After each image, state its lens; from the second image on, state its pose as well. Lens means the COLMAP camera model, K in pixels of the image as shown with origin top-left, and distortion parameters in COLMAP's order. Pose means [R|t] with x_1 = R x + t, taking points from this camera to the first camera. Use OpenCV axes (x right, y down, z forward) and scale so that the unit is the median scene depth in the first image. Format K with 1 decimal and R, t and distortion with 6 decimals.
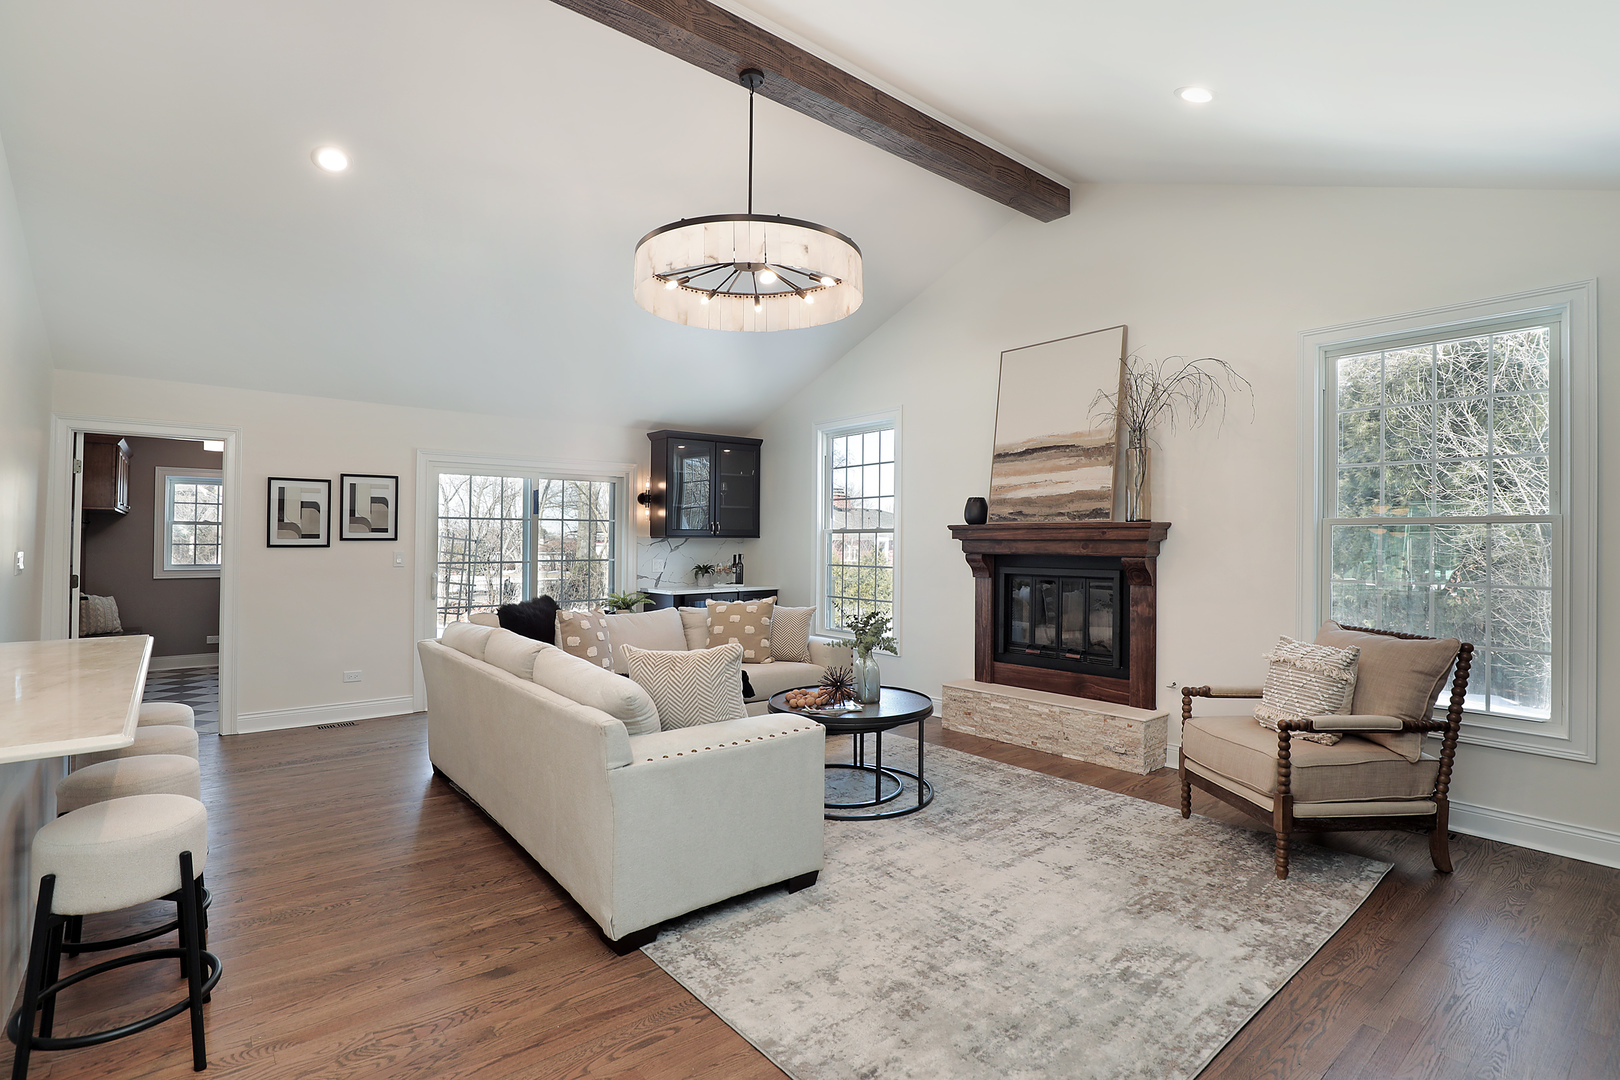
lens RADIAL K [[771.1, 0, 810.0], [0, 771.1, 540.0], [0, 0, 1]] dist [-0.001202, -0.000180]
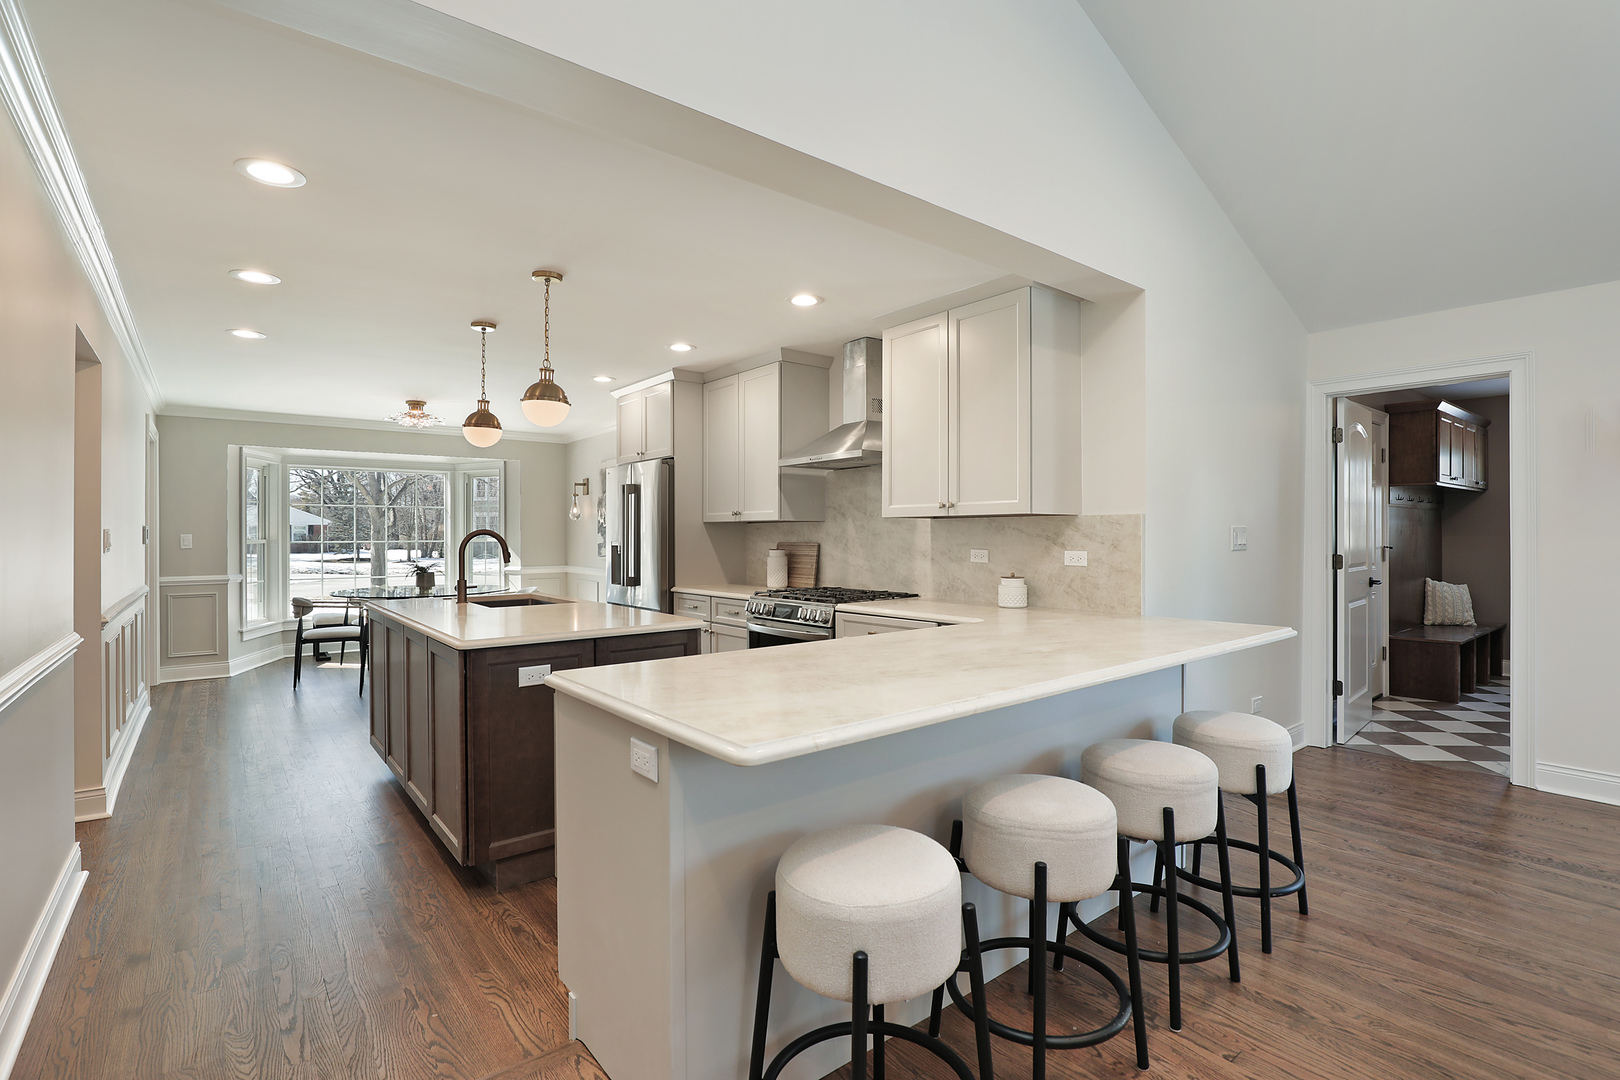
lens RADIAL K [[743.9, 0, 810.0], [0, 743.9, 540.0], [0, 0, 1]] dist [0.000745, 0.000230]
pose [[-0.010206, 0.001830, -0.999946, -0.063439], [0.011587, 0.999931, 0.001712, 0.016908], [0.999881, -0.011569, -0.010226, 0.364079]]
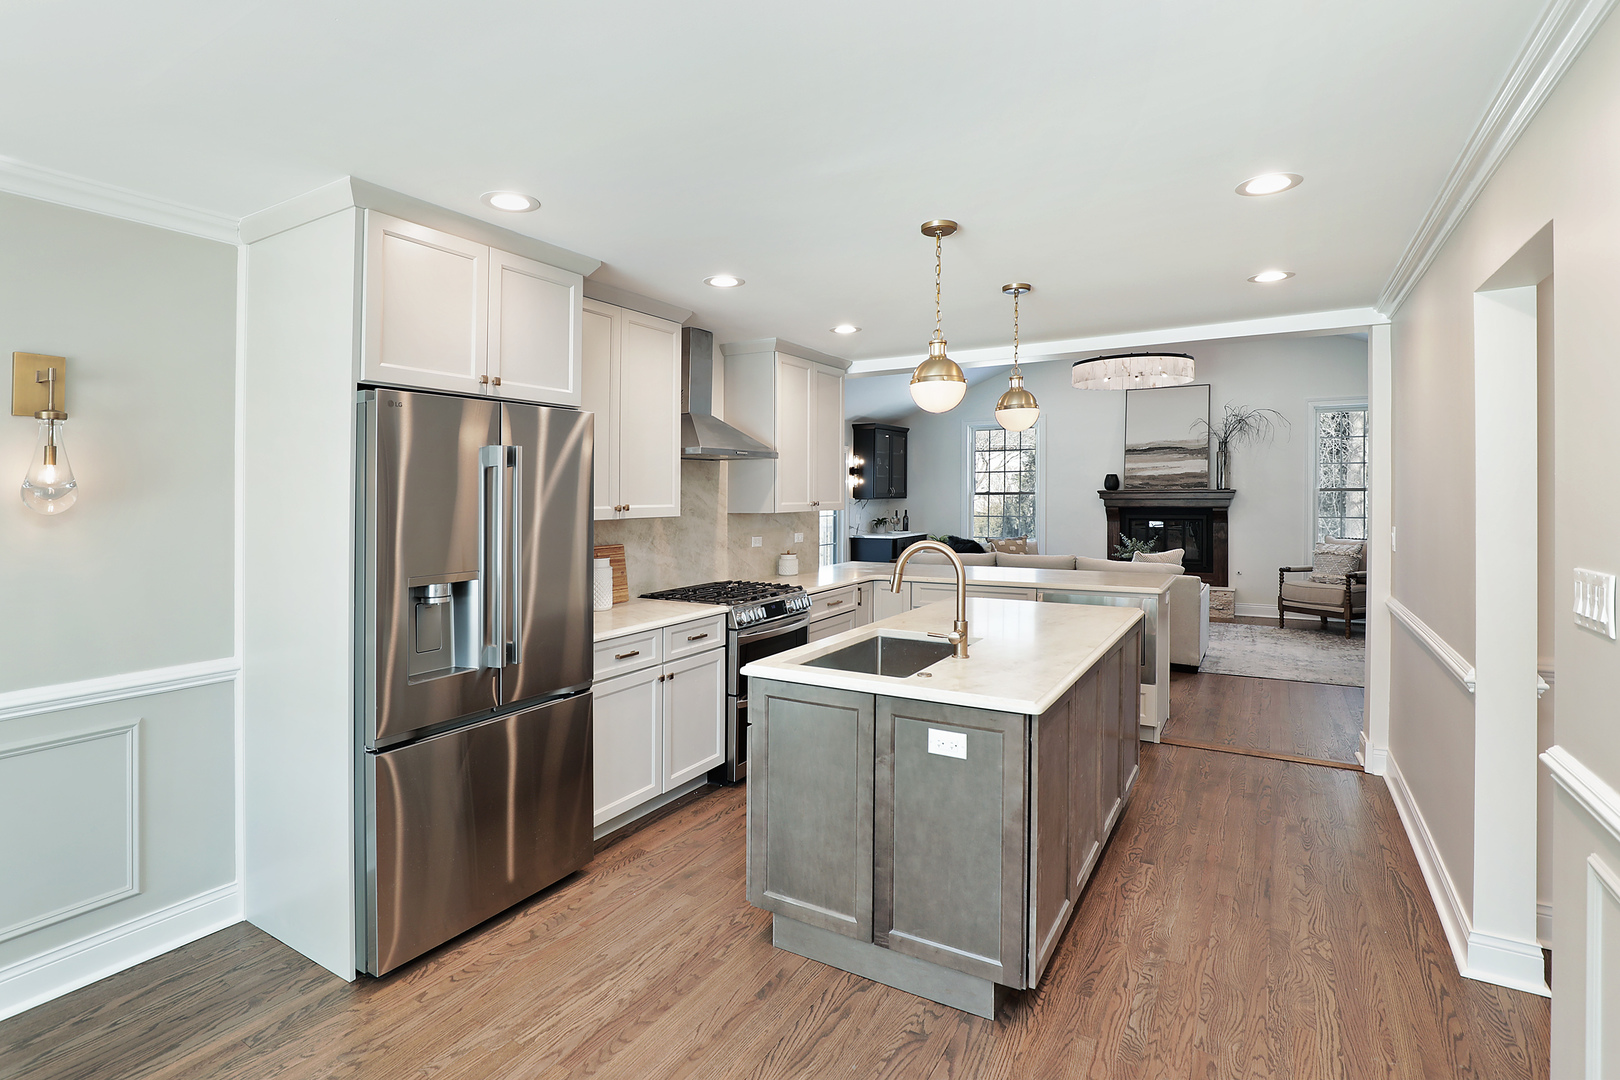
lens RADIAL K [[798.9, 0, 810.0], [0, 798.9, 540.0], [0, 0, 1]] dist [0.000031, 0.000087]
pose [[0.934332, -0.030997, 0.355052, -1.089549], [0.009106, 0.997962, 0.063162, -0.029236], [-0.356286, -0.055781, 0.932710, -0.436458]]
